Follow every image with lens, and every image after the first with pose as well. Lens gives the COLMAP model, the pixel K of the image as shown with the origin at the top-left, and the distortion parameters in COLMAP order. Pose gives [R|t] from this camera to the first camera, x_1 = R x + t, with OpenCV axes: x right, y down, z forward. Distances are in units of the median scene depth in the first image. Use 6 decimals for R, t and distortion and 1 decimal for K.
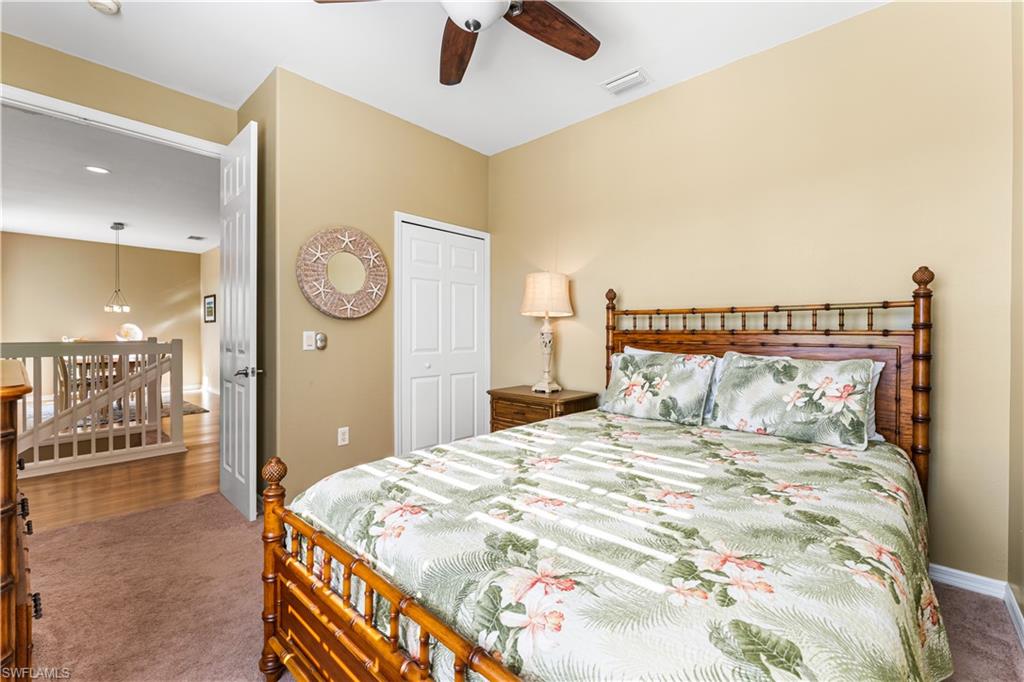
lens RADIAL K [[425.3, 0, 512.1], [0, 425.3, 337.7], [0, 0, 1]] dist [-0.001735, -0.000250]
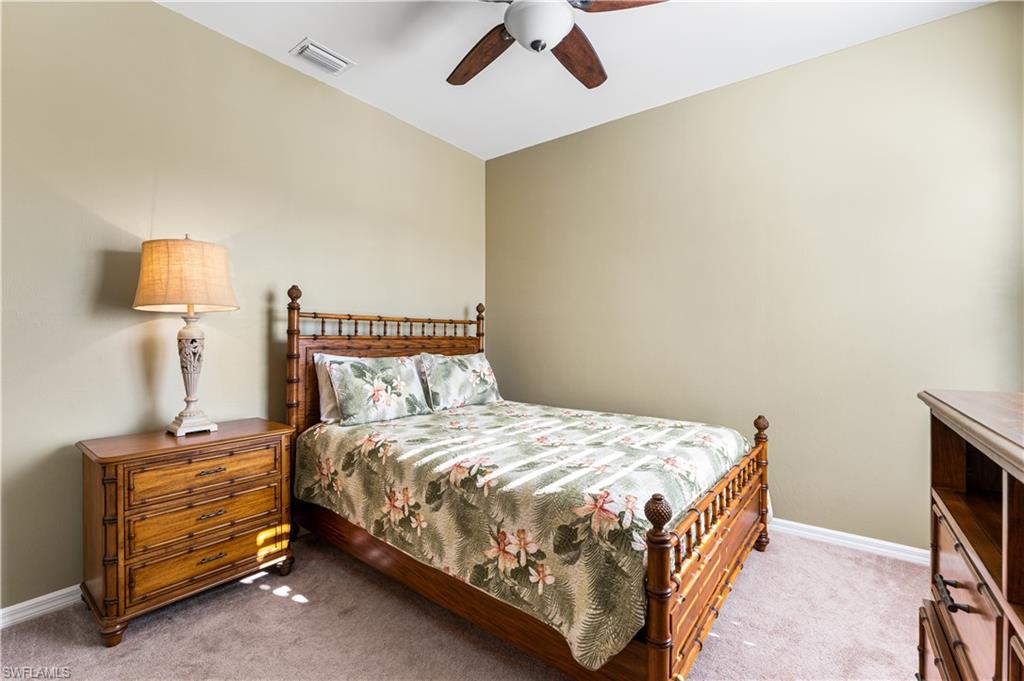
lens RADIAL K [[445.4, 0, 512.0], [0, 445.4, 340.5], [0, 0, 1]] dist [-0.001317, -0.000080]
pose [[-0.072162, -0.010387, 0.997339, -0.885866], [0.007832, 0.999909, 0.010980, -0.017690], [-0.997362, 0.008604, -0.072074, 0.852698]]
